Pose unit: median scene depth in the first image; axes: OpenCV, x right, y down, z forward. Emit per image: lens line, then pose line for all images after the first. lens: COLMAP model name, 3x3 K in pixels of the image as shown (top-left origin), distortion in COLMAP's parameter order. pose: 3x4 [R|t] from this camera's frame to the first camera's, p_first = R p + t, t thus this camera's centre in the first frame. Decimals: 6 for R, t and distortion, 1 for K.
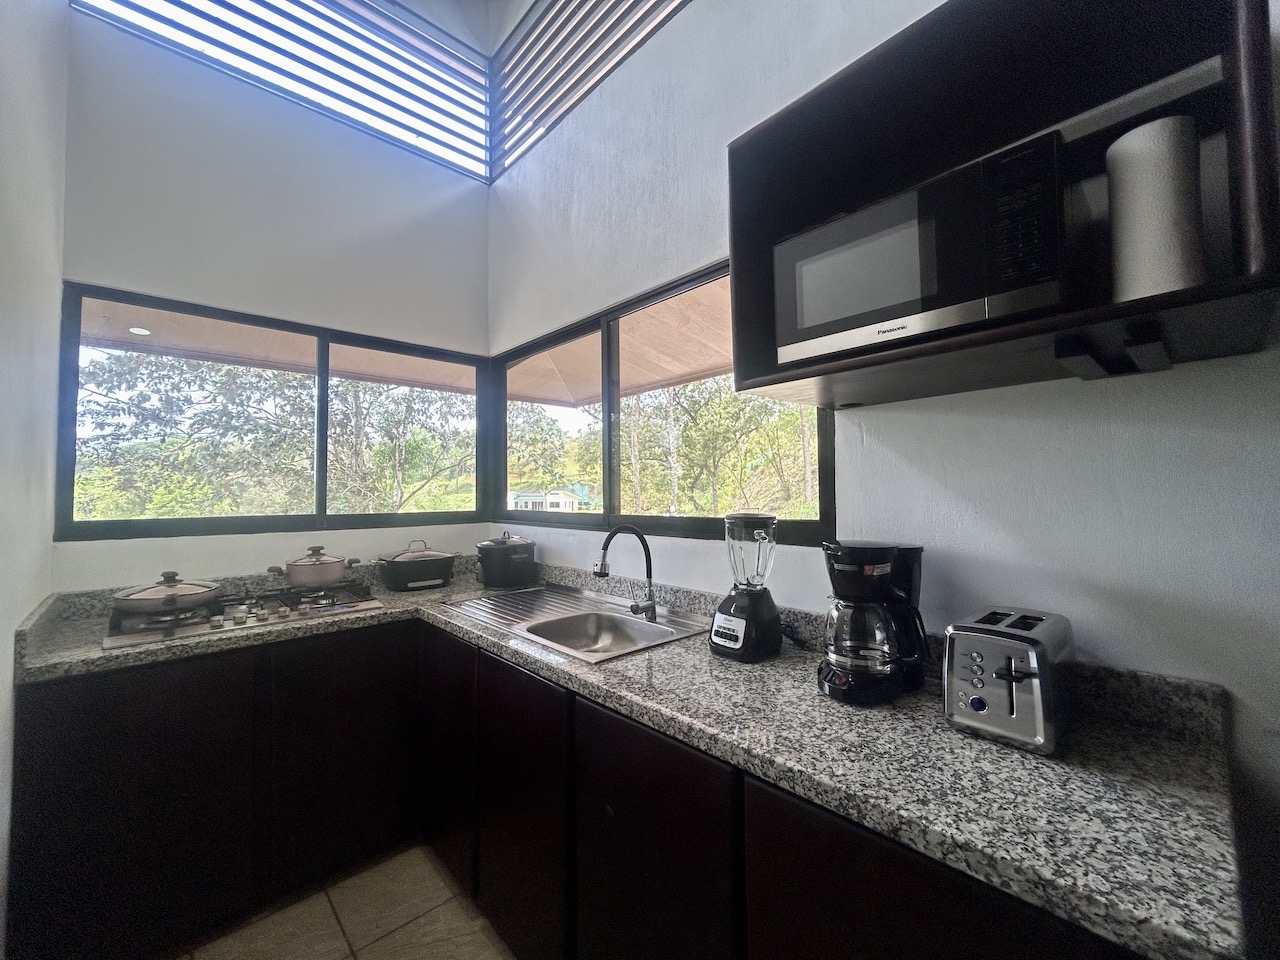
lens RADIAL K [[519.6, 0, 637.1], [0, 519.6, 477.6], [0, 0, 1]] dist [-0.005320, 0.000631]
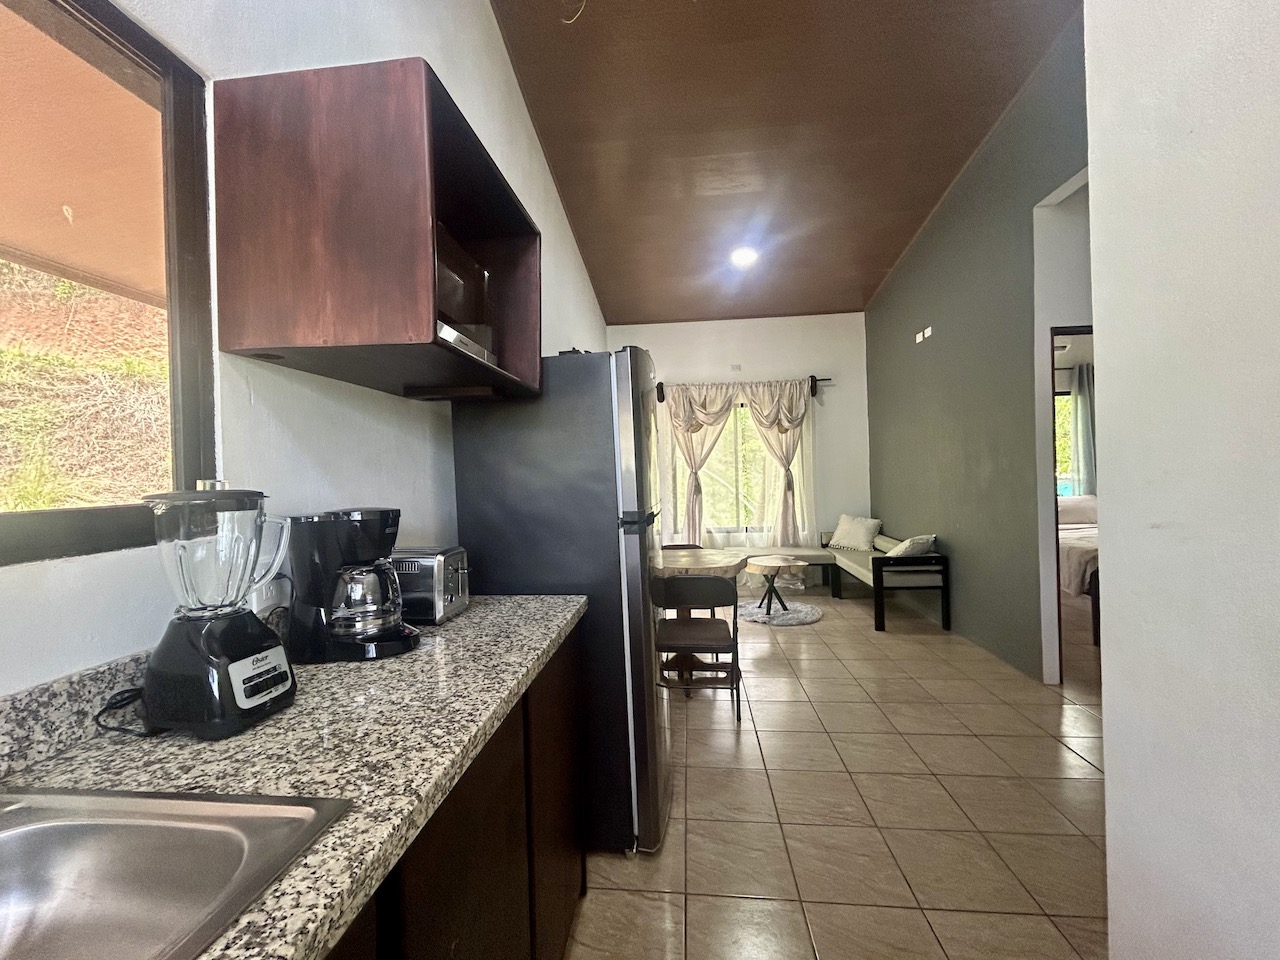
lens RADIAL K [[519.6, 0, 637.1], [0, 519.6, 477.6], [0, 0, 1]] dist [-0.005320, 0.000631]
pose [[-0.670646, 0.017470, 0.741572, -0.618272], [0.000146, 0.999726, -0.023420, 0.075829], [-0.741777, -0.015598, -0.670465, 1.144039]]
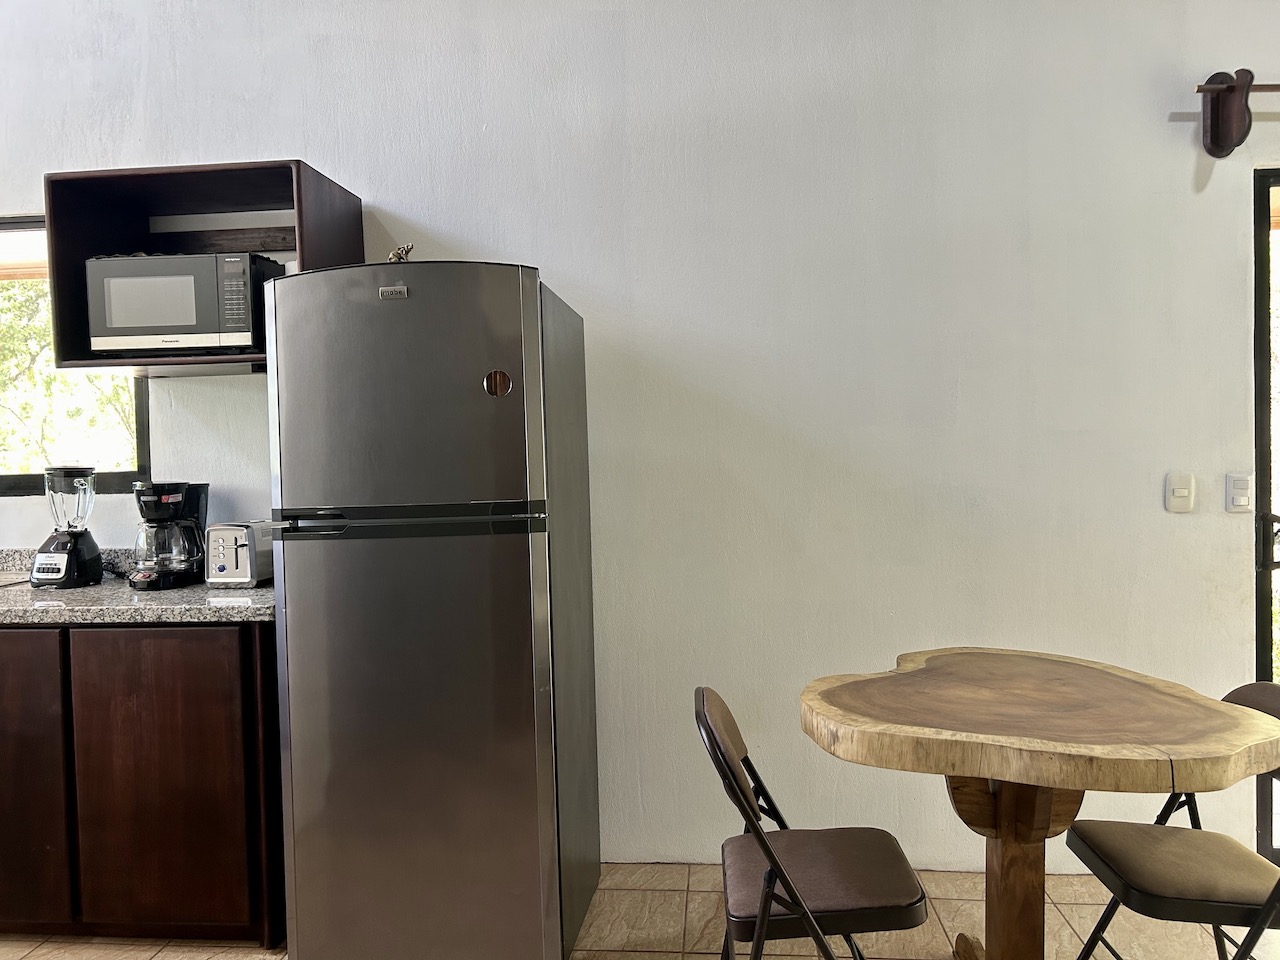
lens RADIAL K [[958.2, 0, 640.0], [0, 958.2, 480.0], [0, 0, 1]] dist [0.002844, -0.002981]
pose [[0.728421, -0.025356, 0.684660, -0.341831], [-0.007455, 0.998962, 0.044928, -0.002199], [-0.685089, -0.037830, 0.727476, -1.521258]]
